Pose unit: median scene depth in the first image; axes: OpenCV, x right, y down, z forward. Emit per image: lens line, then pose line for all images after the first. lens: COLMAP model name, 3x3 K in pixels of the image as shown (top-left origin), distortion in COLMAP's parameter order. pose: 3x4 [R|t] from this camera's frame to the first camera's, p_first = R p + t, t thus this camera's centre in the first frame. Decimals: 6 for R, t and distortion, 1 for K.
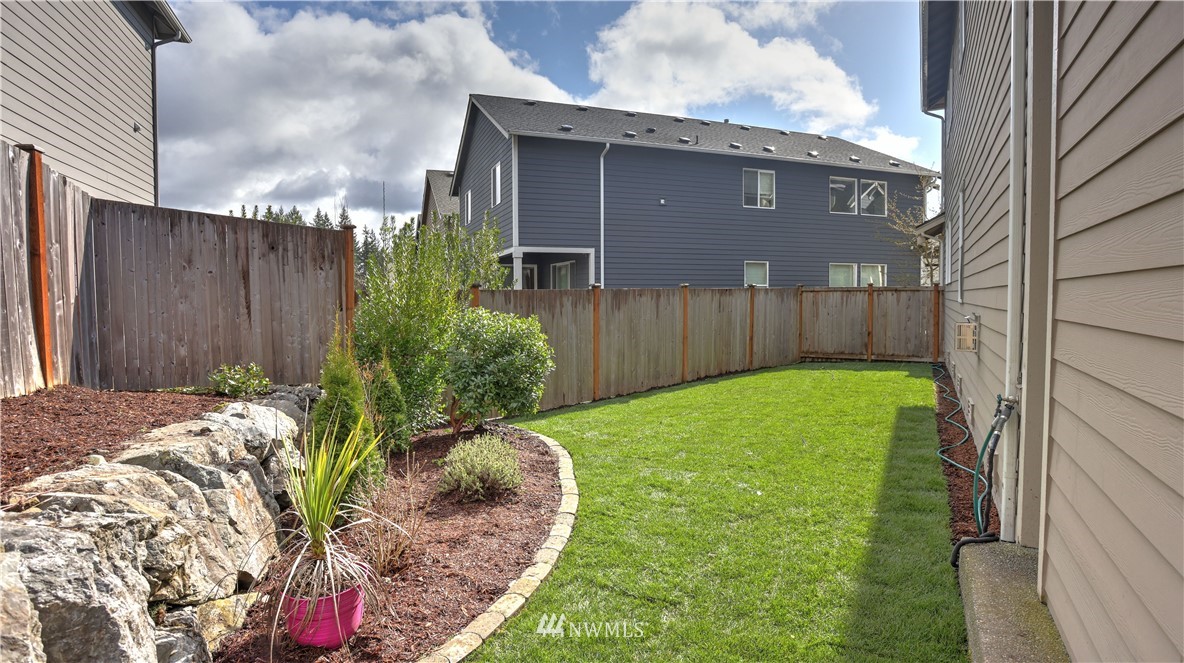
lens RADIAL K [[589.0, 0, 593.4], [0, 589.0, 328.4], [0, 0, 1]] dist [-0.043196, 0.007137]
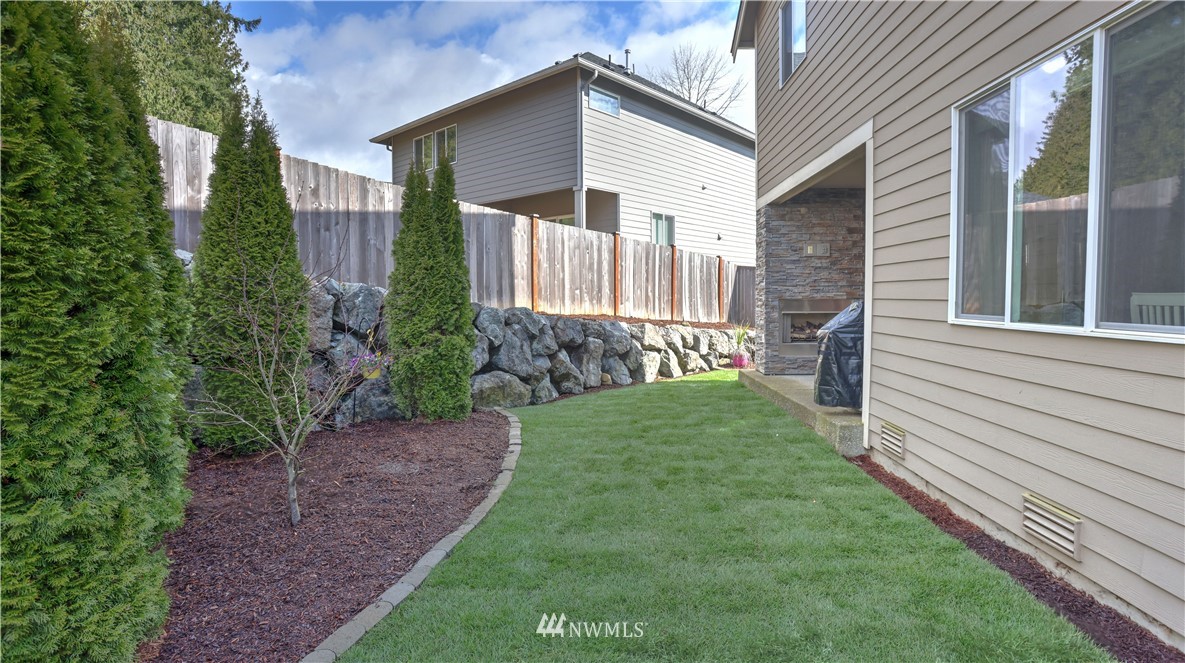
lens RADIAL K [[589.5, 0, 599.5], [0, 589.5, 326.1], [0, 0, 1]] dist [-0.043196, 0.007137]
pose [[0.456995, 0.049520, -0.888090, 1.505085], [-0.045520, 0.998443, 0.032250, 0.033328], [0.888304, 0.025688, 0.458537, -1.041915]]
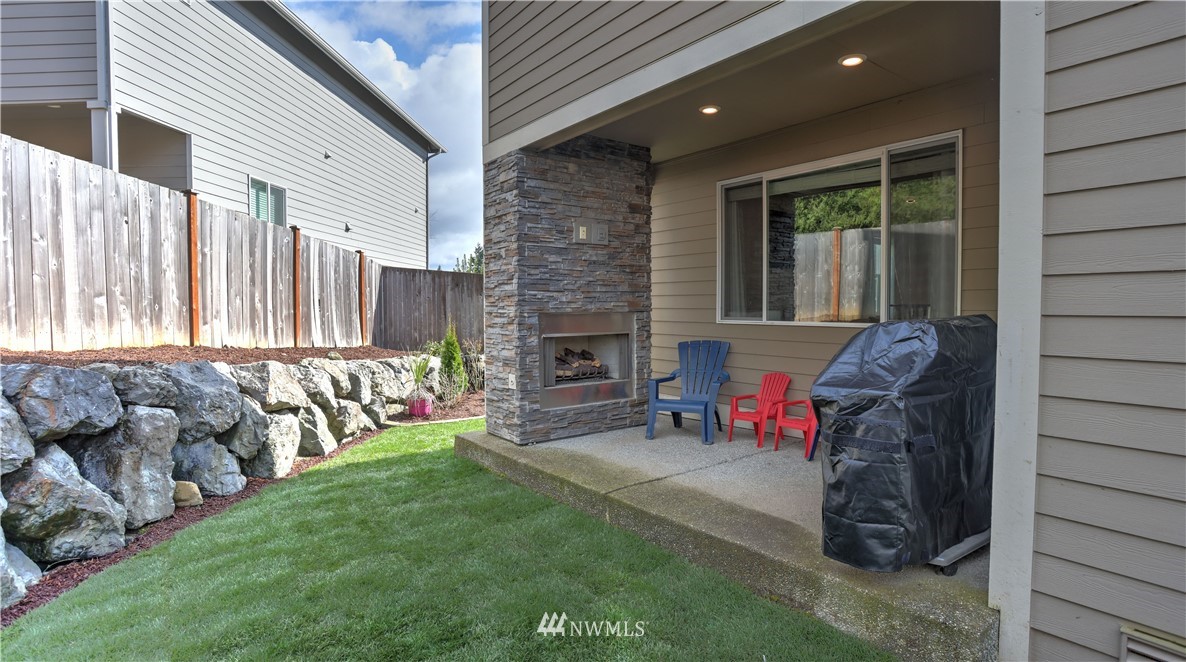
lens RADIAL K [[585.7, 0, 587.1], [0, 585.7, 326.5], [0, 0, 1]] dist [-0.031552, 0.009735]
pose [[0.906041, 0.015958, -0.422890, 0.774464], [-0.022740, 0.999681, -0.010996, 0.018935], [0.422580, 0.019579, 0.906114, -0.694218]]
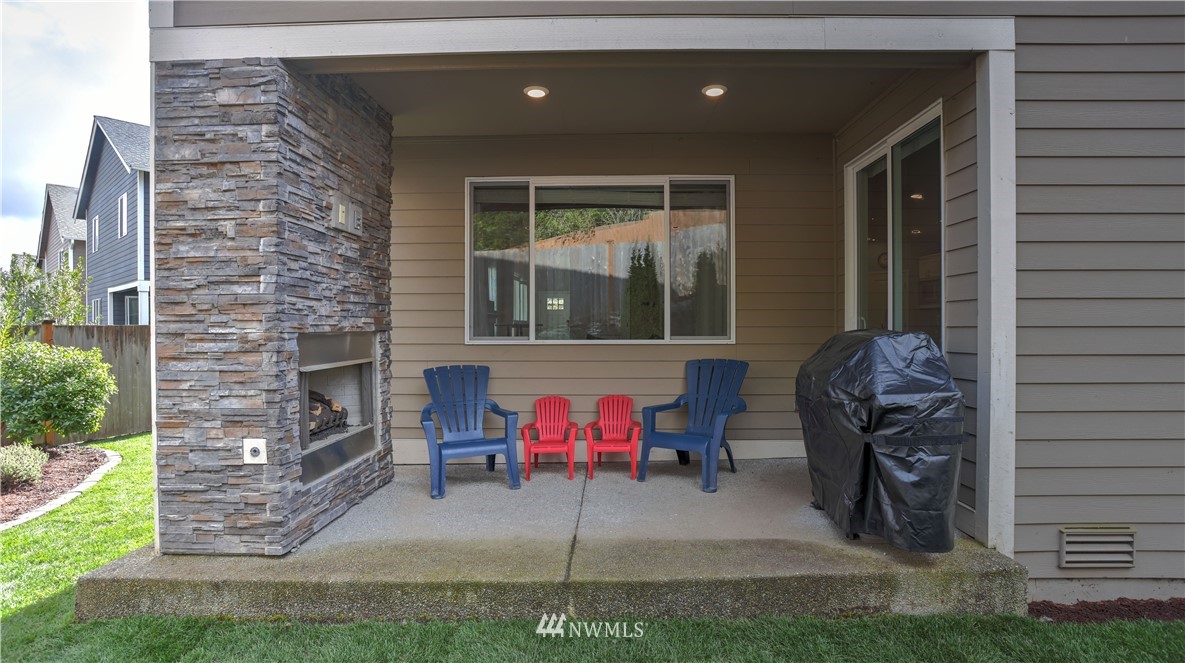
lens RADIAL K [[589.5, 0, 619.2], [0, 589.5, 332.8], [0, 0, 1]] dist [-0.043196, 0.007137]
pose [[0.888662, -0.004703, 0.458538, 0.327905], [0.024960, 0.998961, -0.038126, 0.018292], [-0.457883, 0.045326, 0.887856, -0.532985]]
